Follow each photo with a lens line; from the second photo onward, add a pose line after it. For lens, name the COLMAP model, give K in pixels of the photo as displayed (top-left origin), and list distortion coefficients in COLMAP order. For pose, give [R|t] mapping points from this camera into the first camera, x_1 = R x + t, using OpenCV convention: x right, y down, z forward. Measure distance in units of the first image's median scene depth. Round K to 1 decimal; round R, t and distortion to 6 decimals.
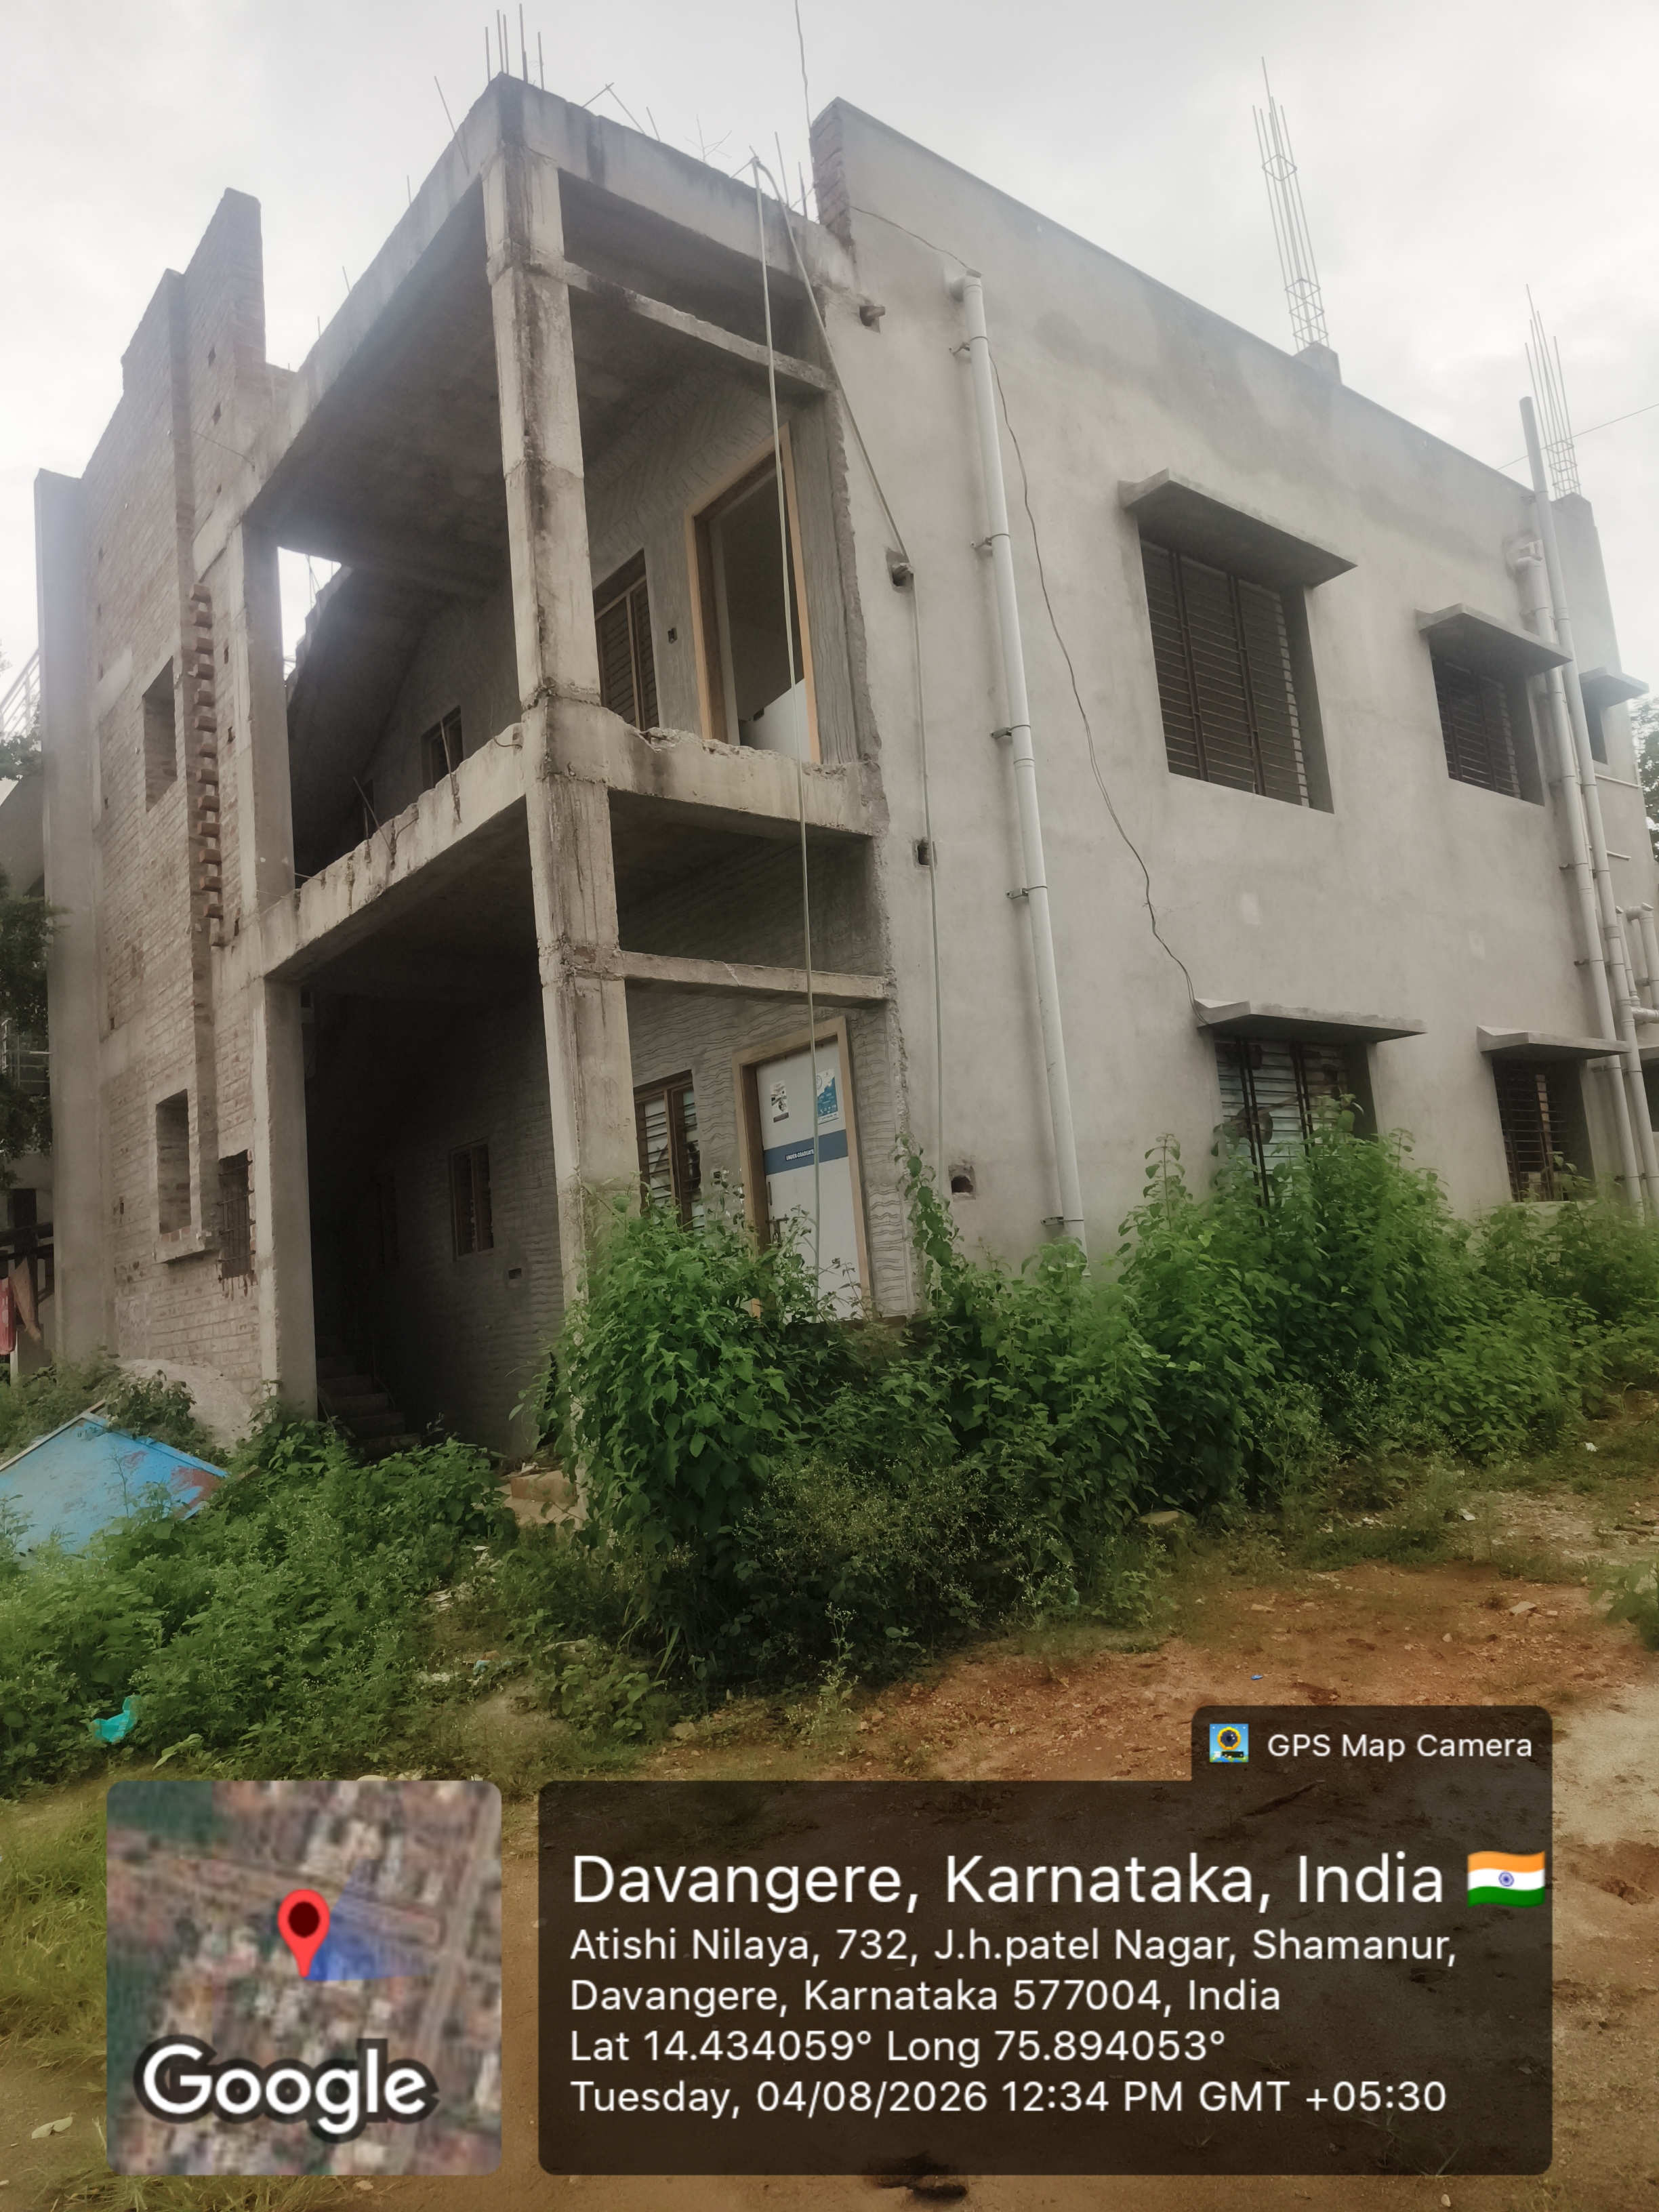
lens RADIAL K [[1526.9, 0, 815.9], [0, 1526.9, 1114.1], [0, 0, 1]] dist [0.012005, -0.006490]
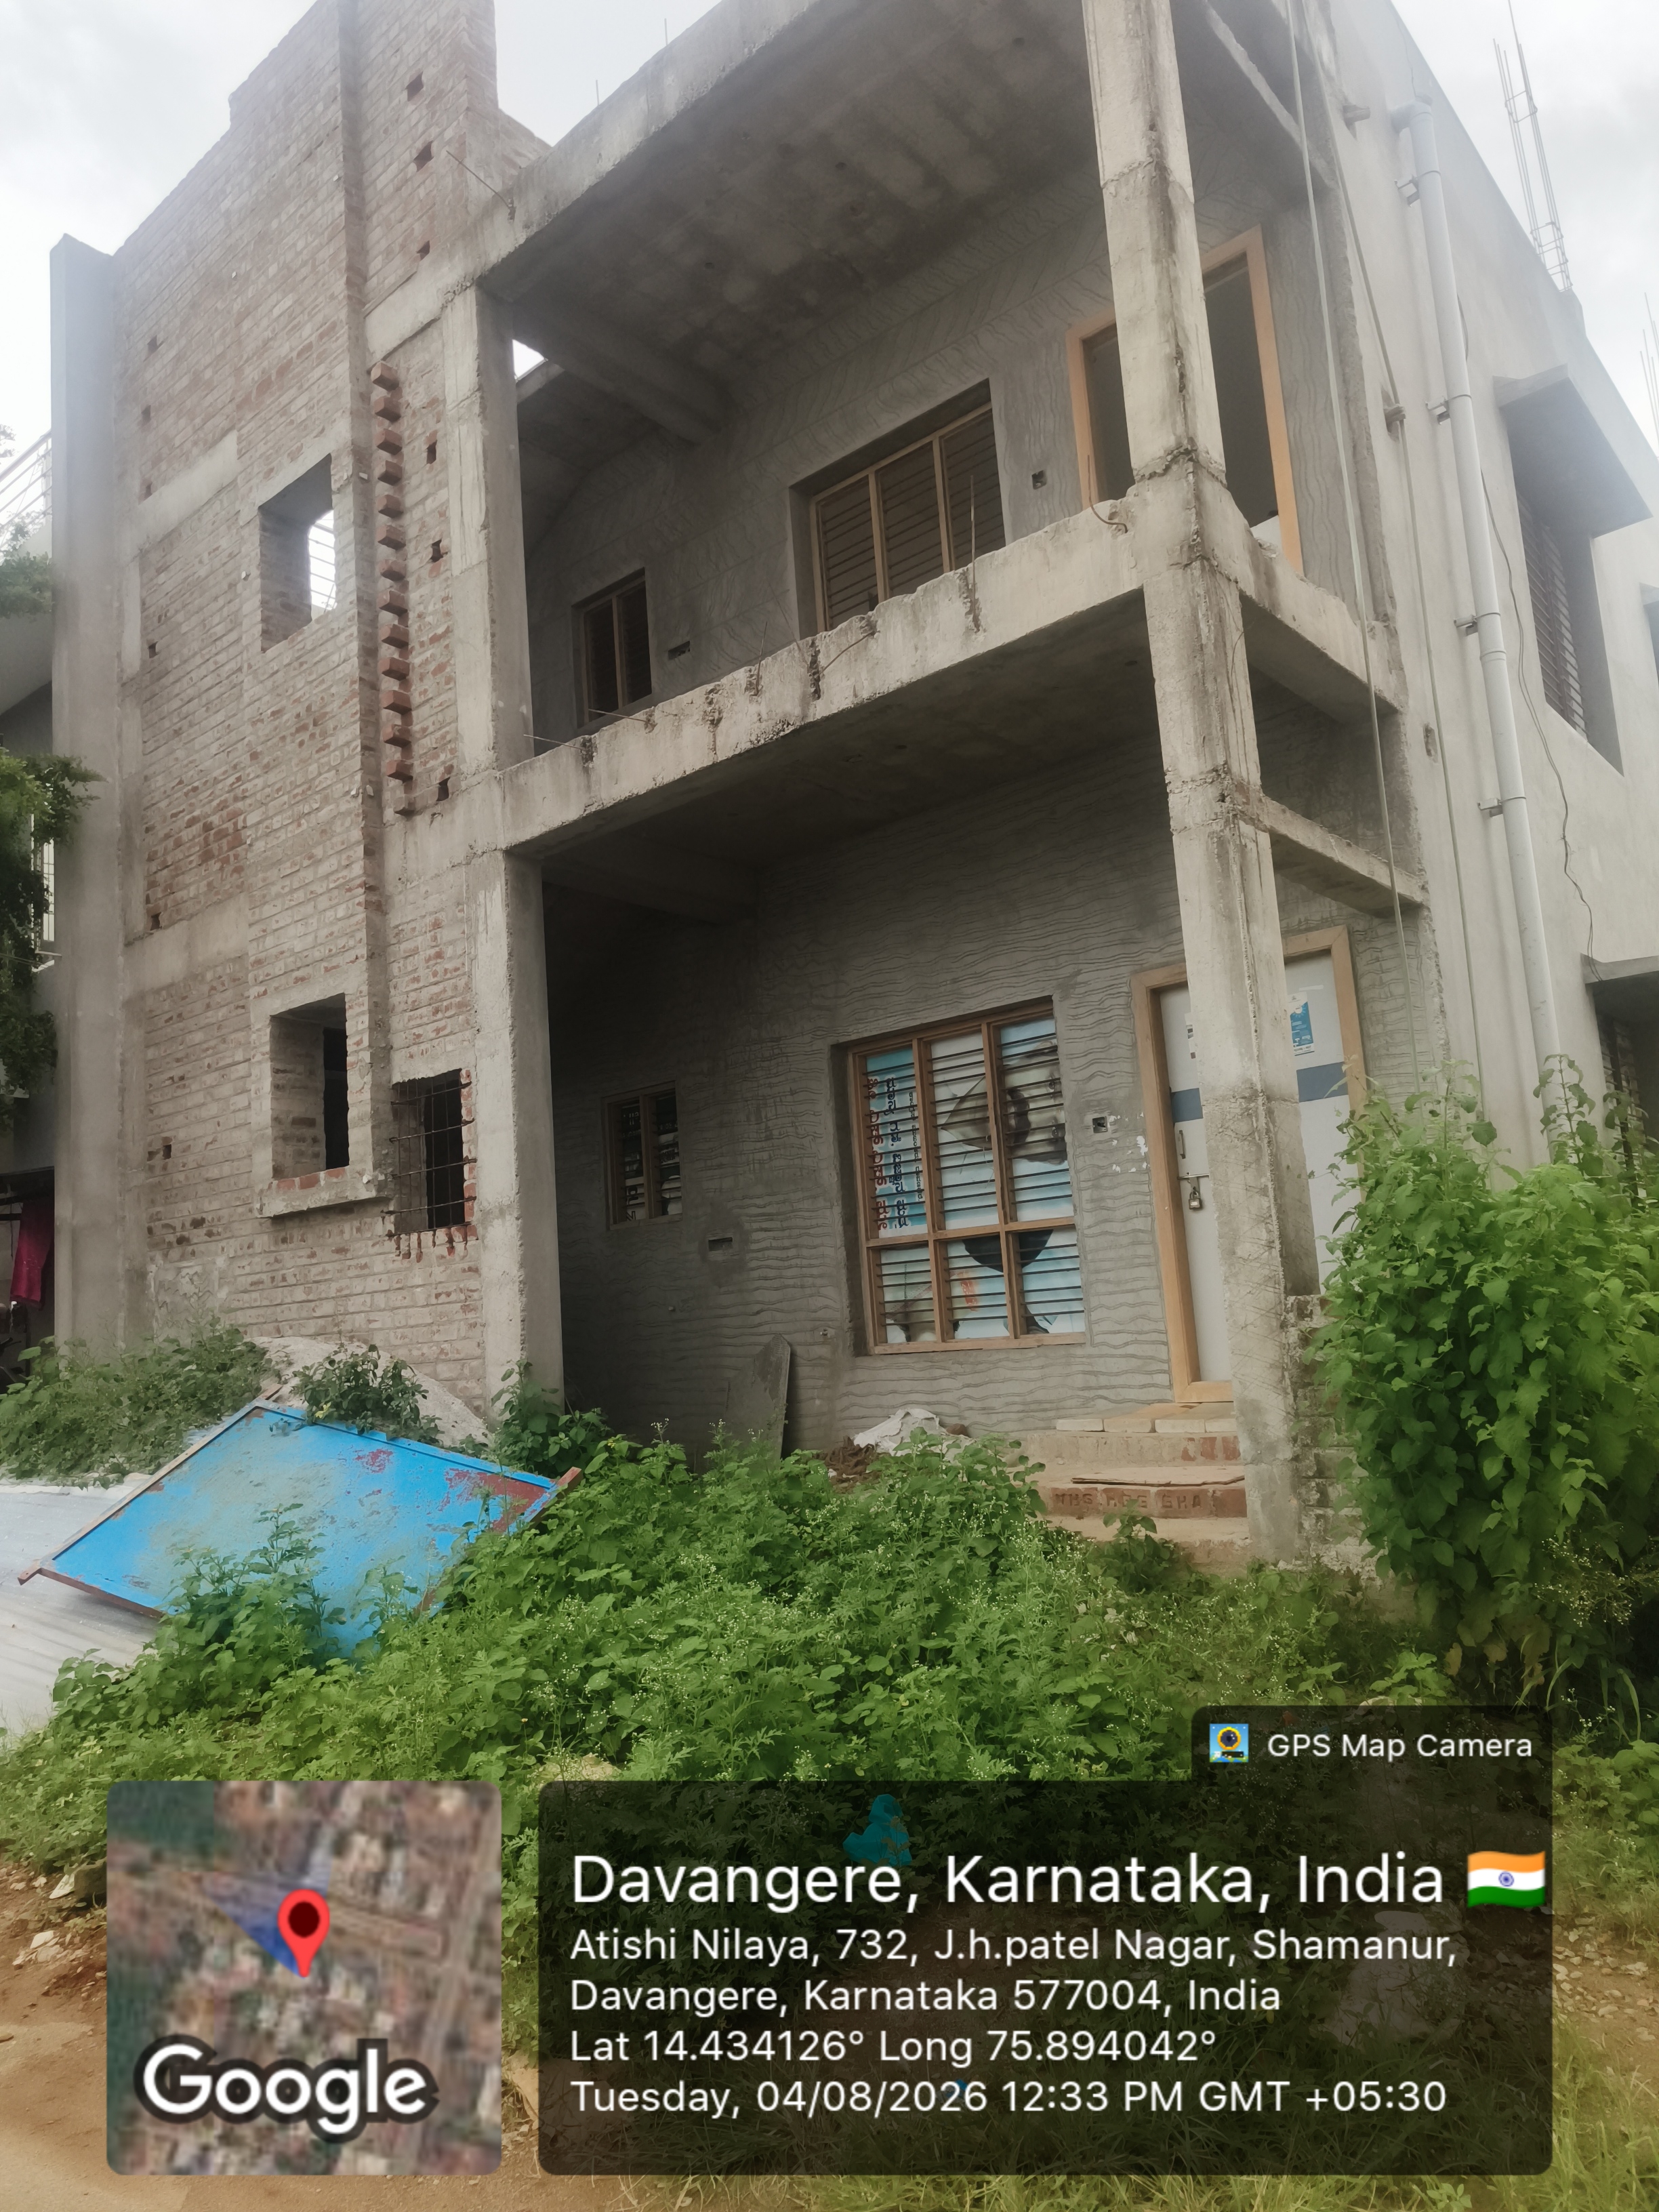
lens RADIAL K [[1526.9, 0, 820.4], [0, 1526.9, 1113.1], [0, 0, 1]] dist [0.012005, -0.006490]
pose [[0.981161, 0.046386, 0.187542, -0.353152], [-0.042722, 0.998810, -0.023533, 0.059252], [-0.188411, 0.015078, 0.981975, 0.203829]]
